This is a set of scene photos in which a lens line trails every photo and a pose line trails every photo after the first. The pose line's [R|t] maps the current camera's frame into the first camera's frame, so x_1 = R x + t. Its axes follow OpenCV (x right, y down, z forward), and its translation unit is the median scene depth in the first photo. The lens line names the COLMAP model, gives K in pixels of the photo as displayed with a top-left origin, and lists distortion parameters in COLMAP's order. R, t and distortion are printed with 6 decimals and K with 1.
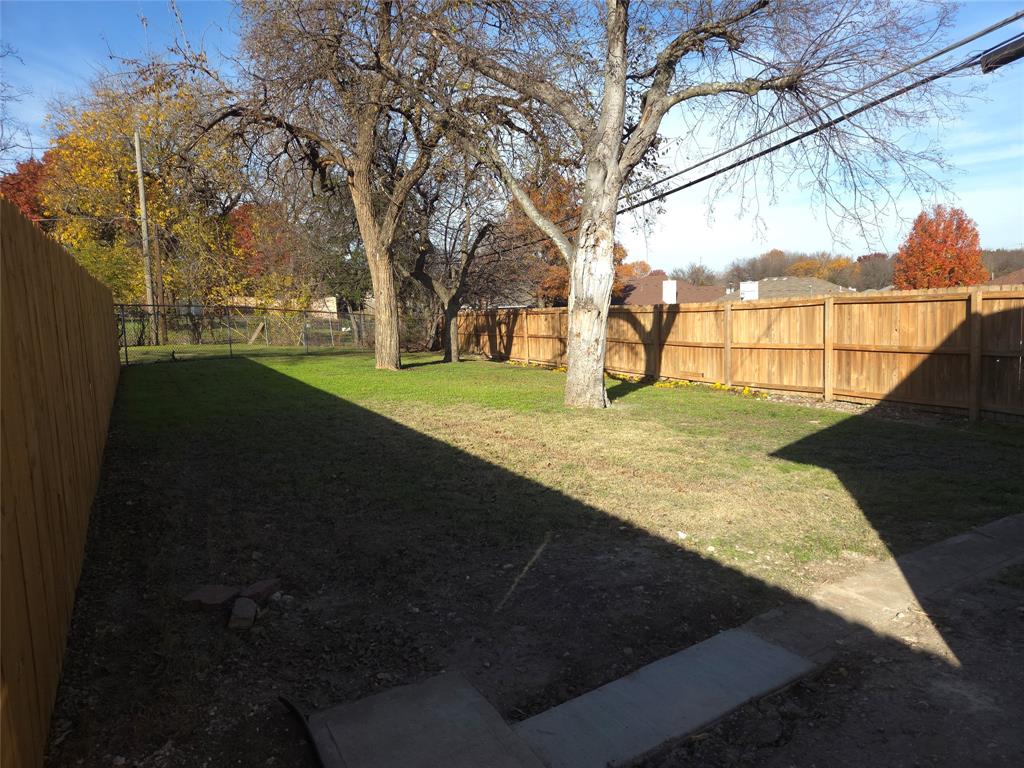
lens RADIAL K [[680.4, 0, 512.0], [0, 680.4, 384.0], [0, 0, 1]] dist [0.092091, -0.072526]
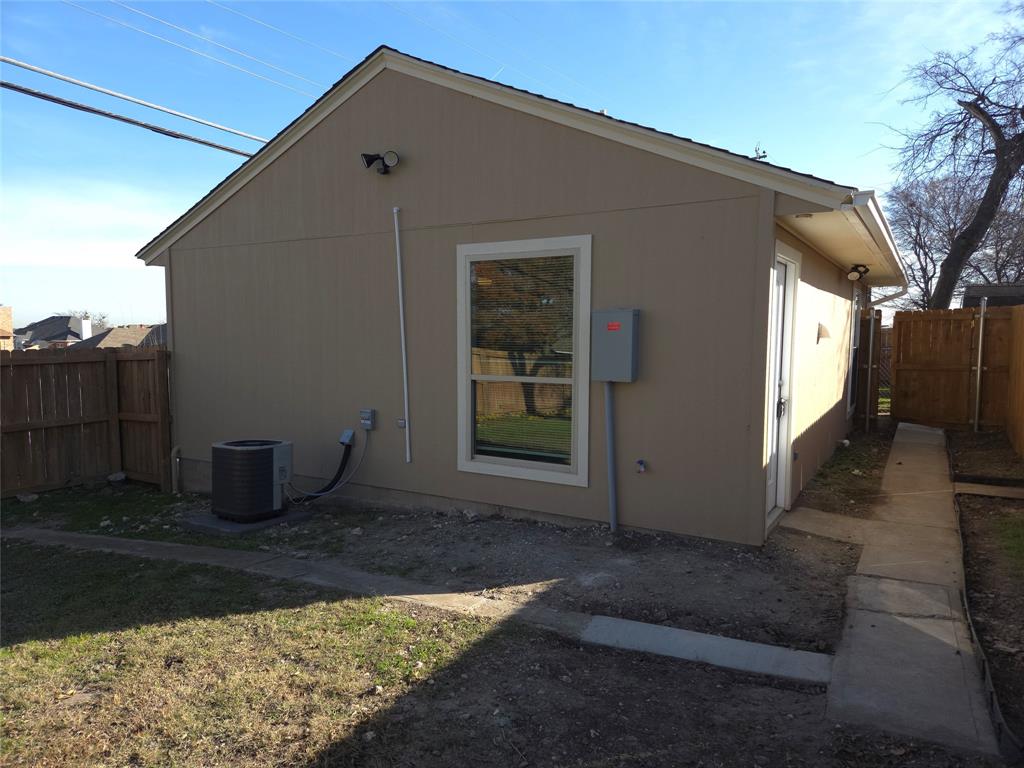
lens RADIAL K [[676.4, 0, 512.0], [0, 676.4, 384.0], [0, 0, 1]] dist [0.005847, 0.003666]
pose [[-0.506429, -0.029751, 0.861768, -0.505043], [0.131288, 0.985092, 0.111162, -0.189702], [-0.852228, 0.169435, -0.494974, 1.292216]]
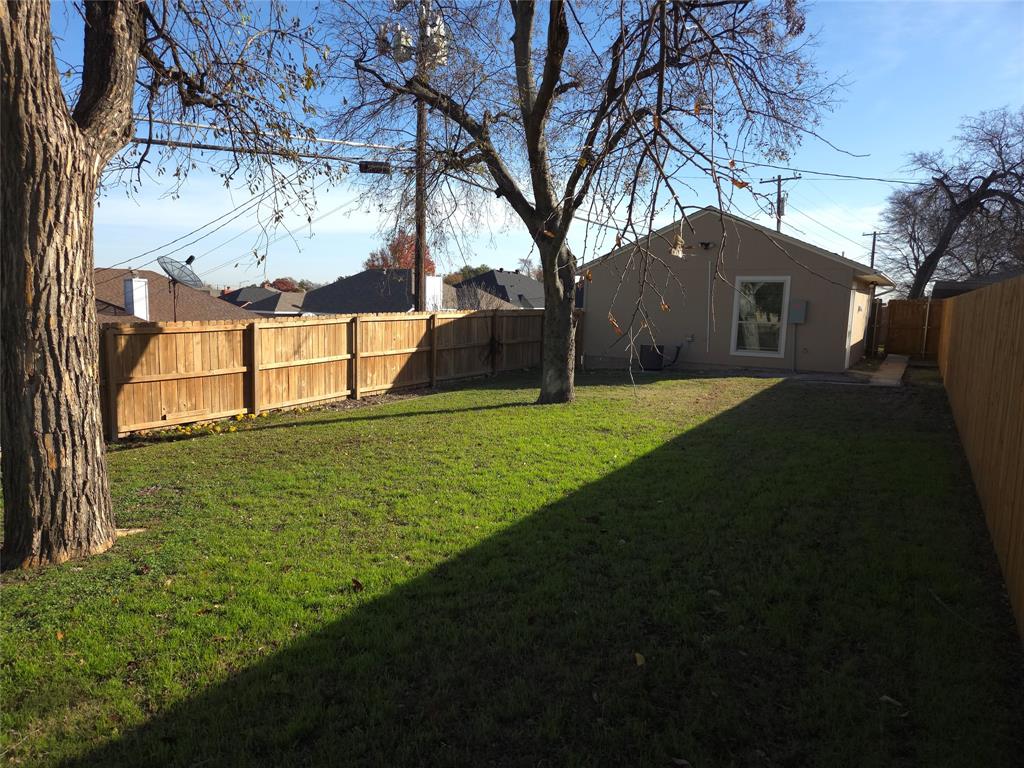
lens RADIAL K [[680.4, 0, 512.0], [0, 680.4, 384.0], [0, 0, 1]] dist [0.092091, -0.072526]
pose [[-0.520647, -0.077747, 0.850225, -2.154830], [0.105927, 0.982268, 0.154687, -0.487964], [-0.847176, 0.170599, -0.503179, 4.078301]]
